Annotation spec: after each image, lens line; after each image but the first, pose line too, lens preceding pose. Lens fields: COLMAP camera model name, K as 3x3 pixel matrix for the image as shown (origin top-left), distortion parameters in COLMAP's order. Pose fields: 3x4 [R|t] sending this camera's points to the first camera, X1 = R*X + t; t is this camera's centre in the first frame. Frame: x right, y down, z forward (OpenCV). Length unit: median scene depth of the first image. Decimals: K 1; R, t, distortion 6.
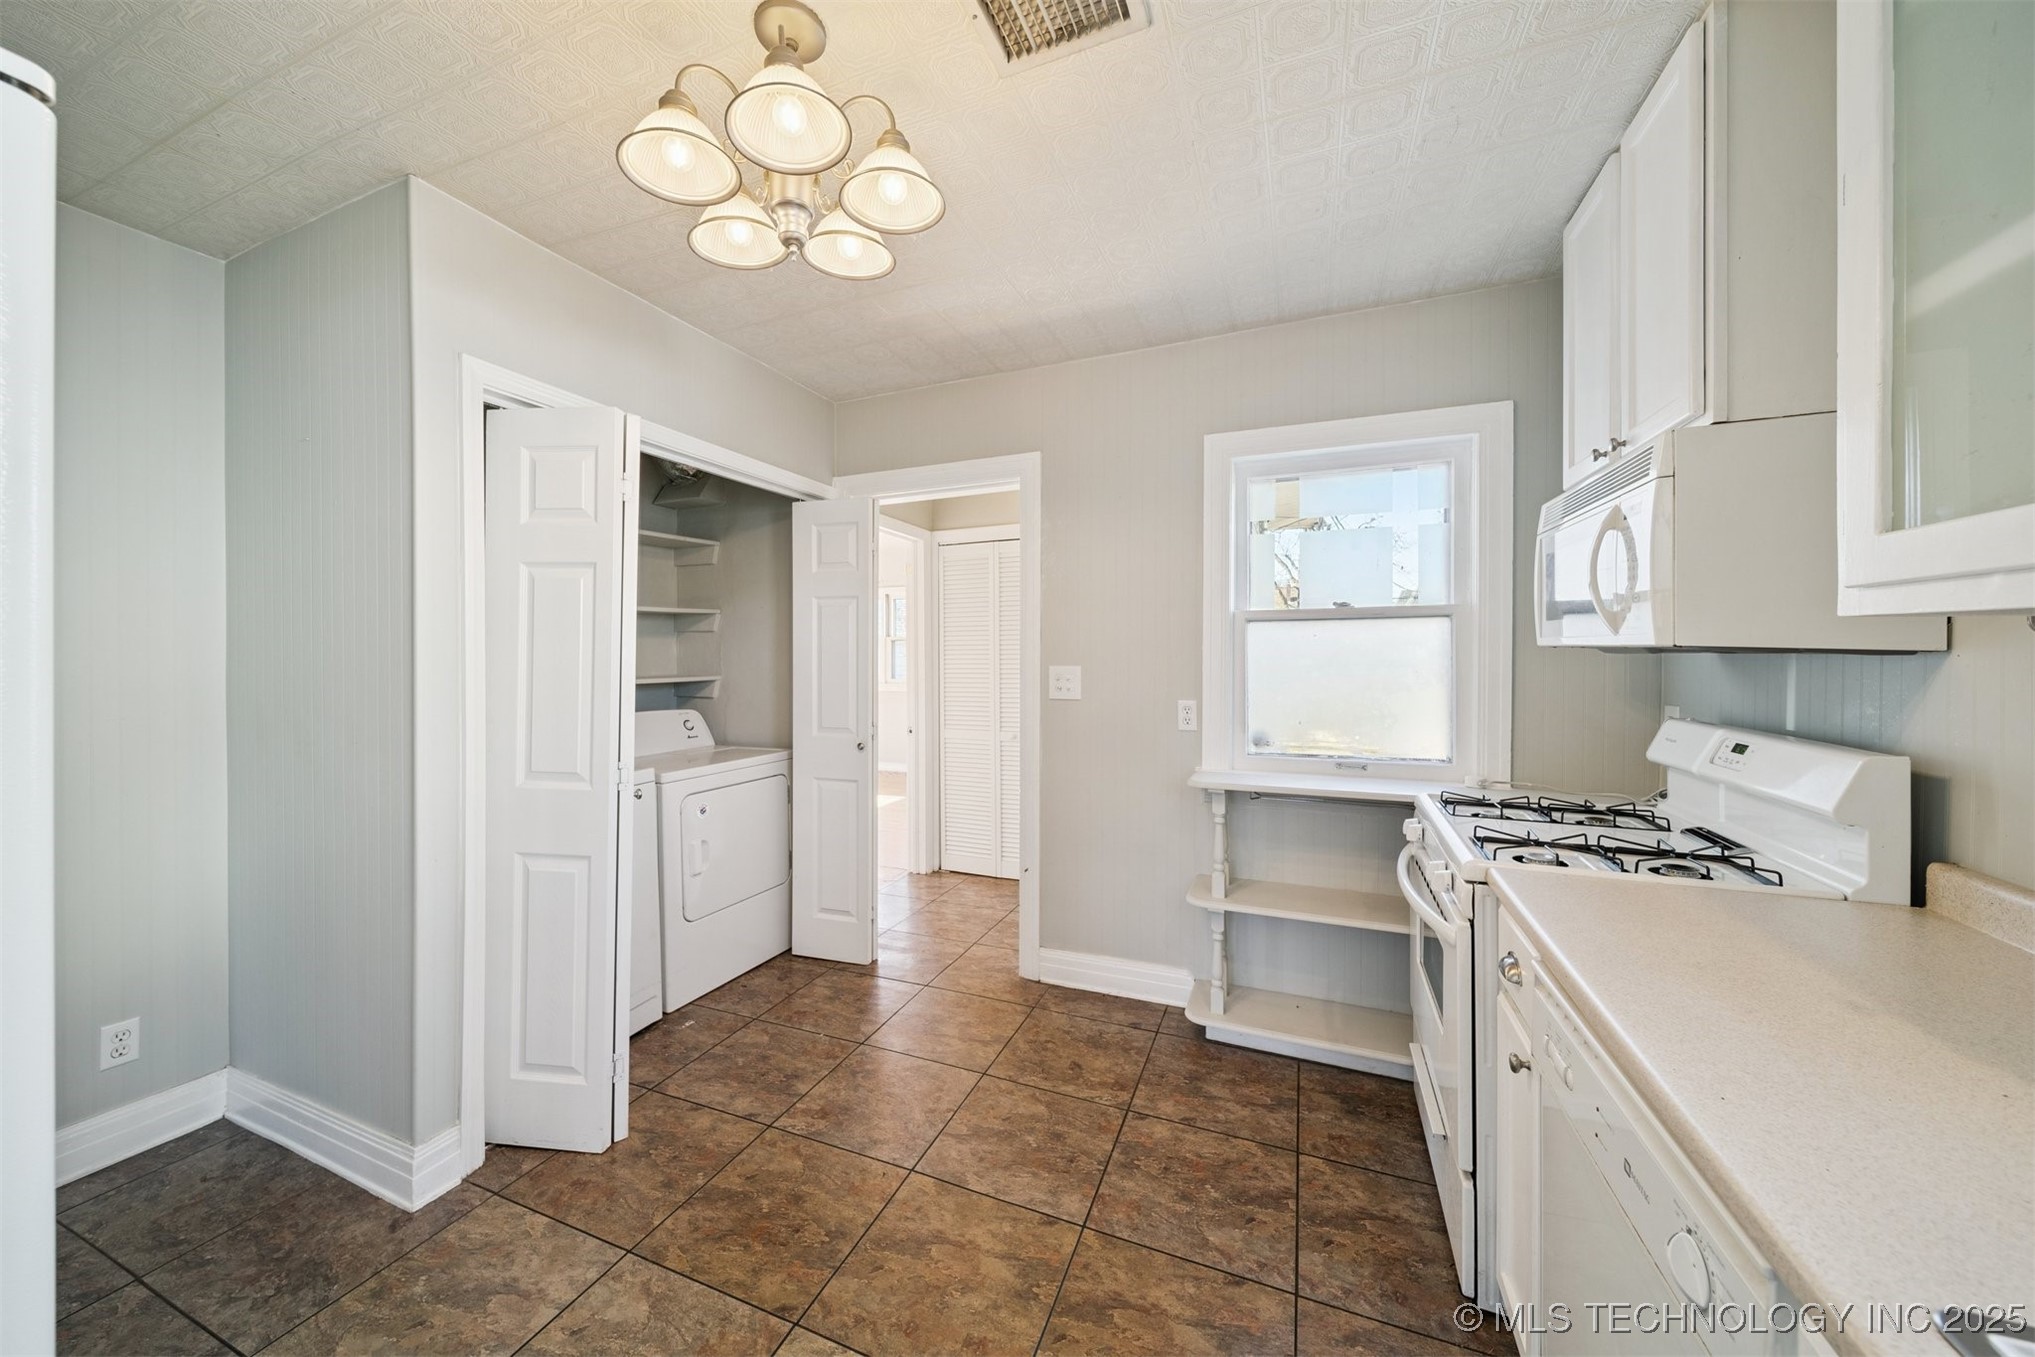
lens RADIAL K [[720.5, 0, 999.7], [0, 720.5, 661.9], [0, 0, 1]] dist [0.002739, -0.002261]
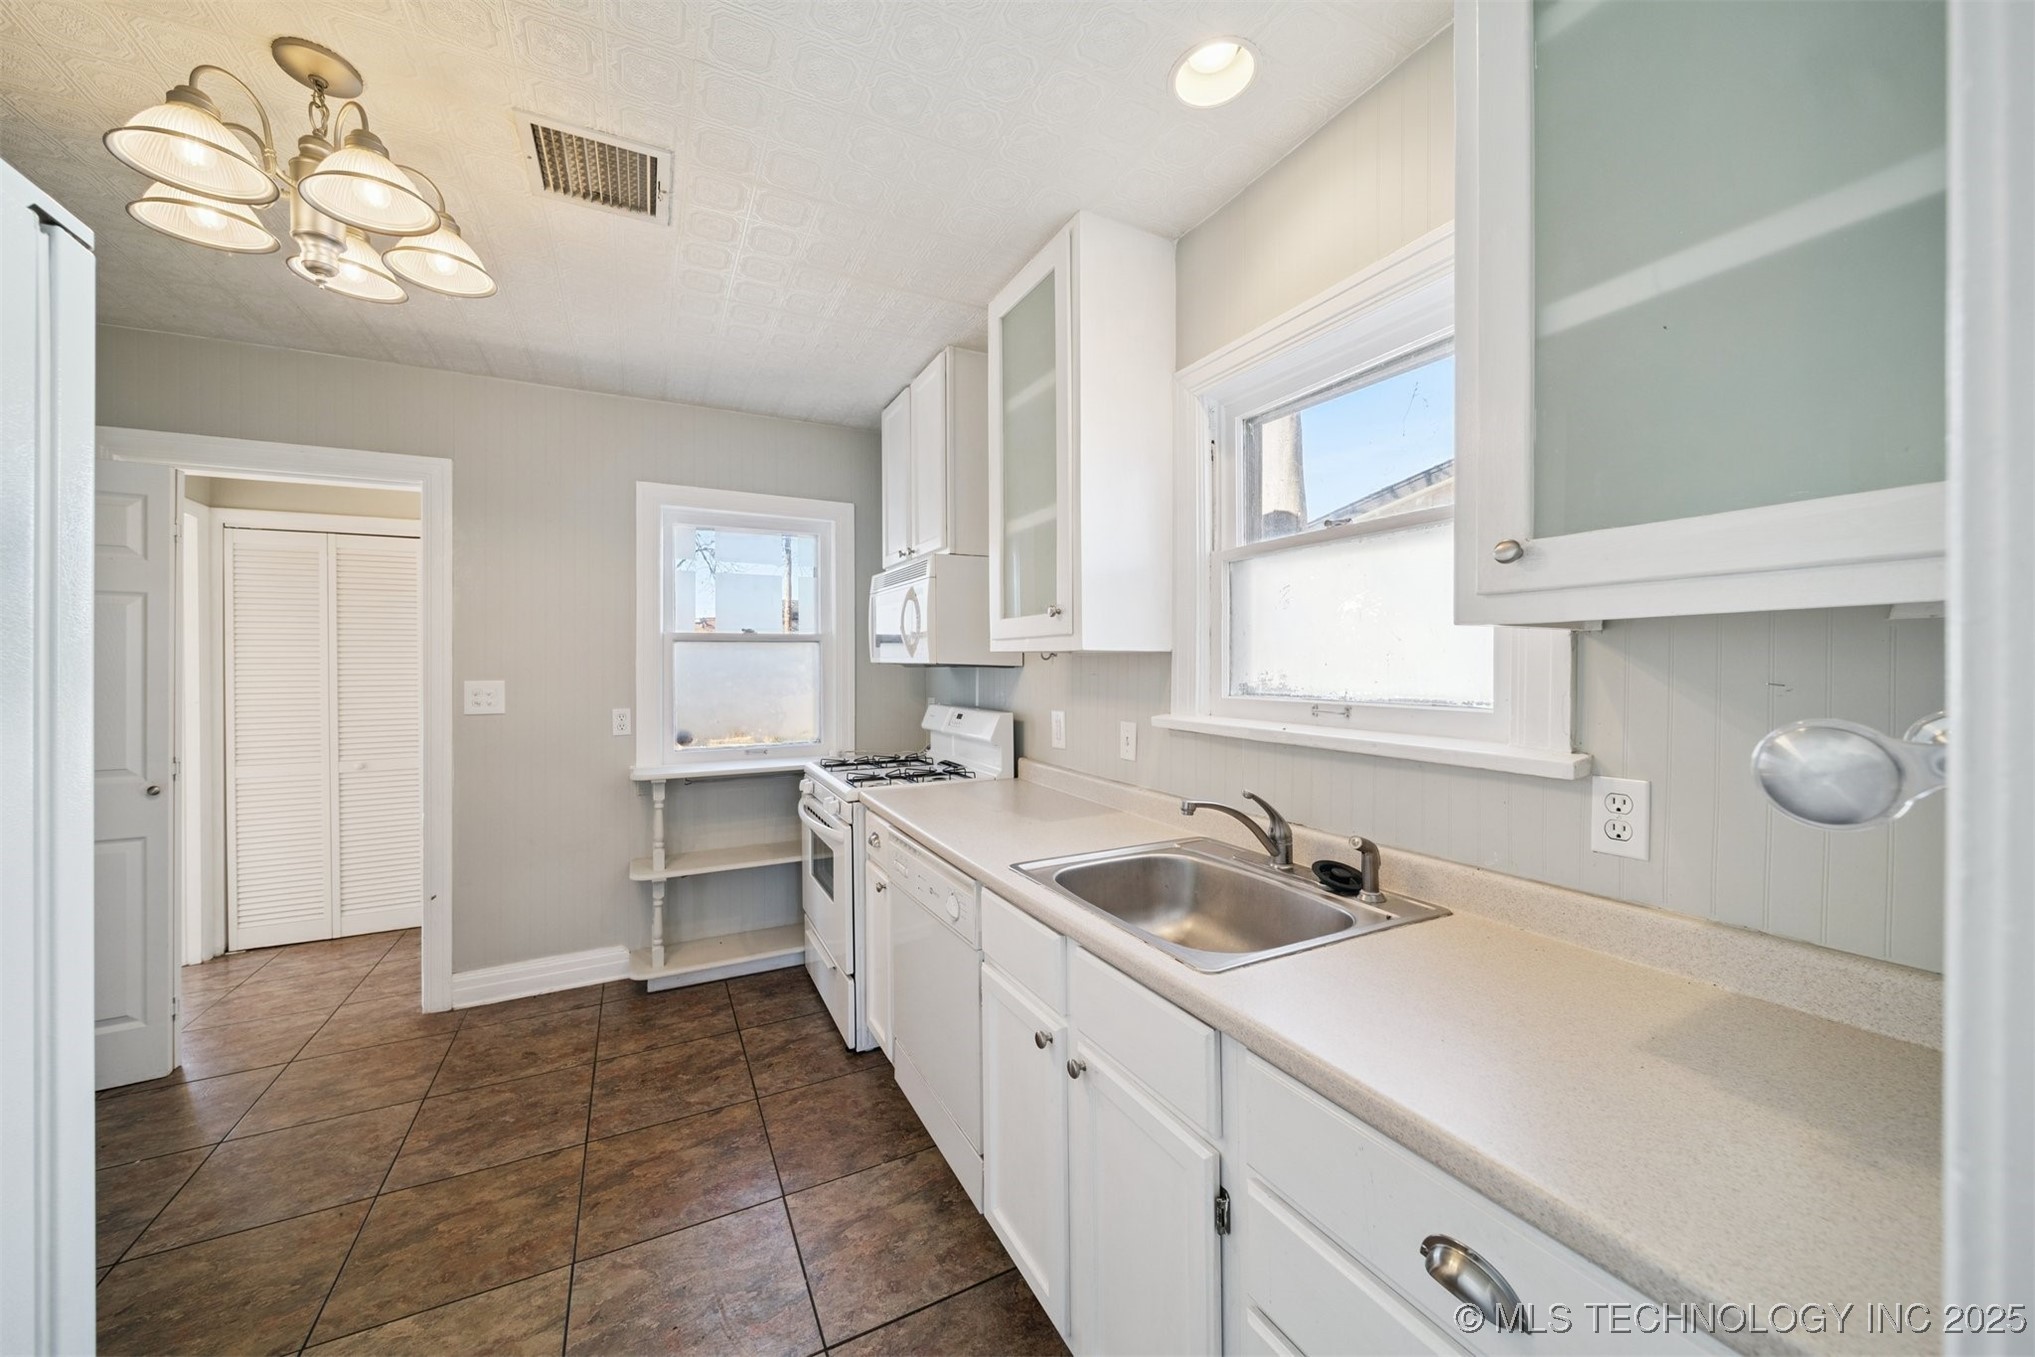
lens RADIAL K [[718.1, 0, 1013.2], [0, 718.1, 665.7], [0, 0, 1]] dist [-0.000992, -0.000212]
pose [[0.635659, -0.000207, 0.771970, -0.295048], [0.010432, 0.999911, -0.008322, 0.001083], [-0.771899, 0.013344, 0.635605, -0.270038]]
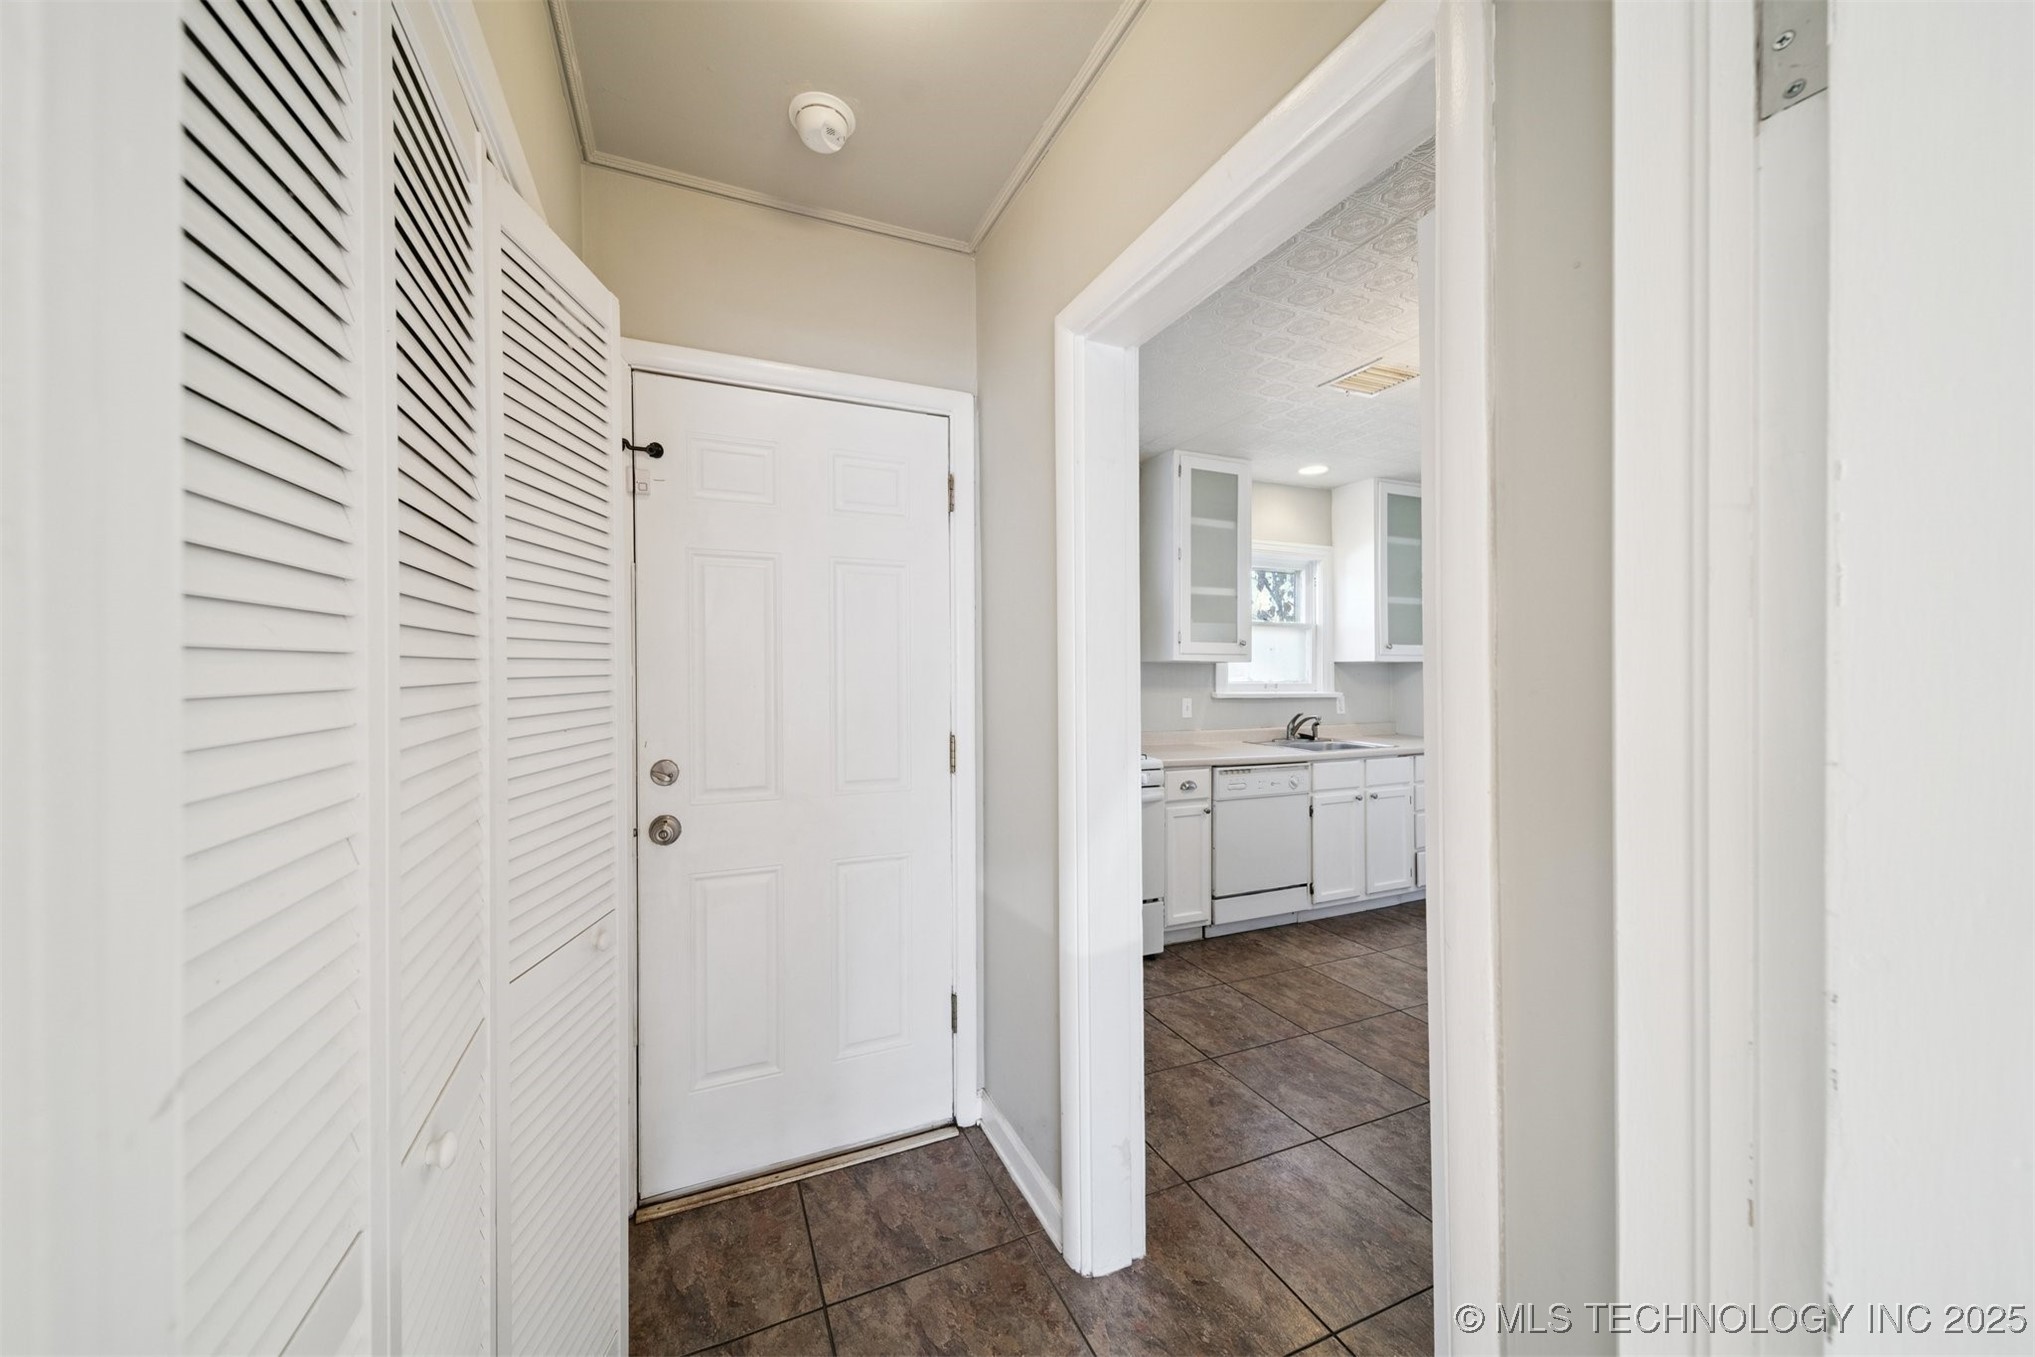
lens RADIAL K [[679.4, 0, 1013.2], [0, 679.4, 671.8], [0, 0, 1]] dist [-0.000155, -0.000032]
pose [[-0.712989, -0.001665, 0.701173, -0.379195], [0.006371, 0.999941, 0.008853, -0.019934], [-0.701146, 0.010780, -0.712936, 2.071772]]
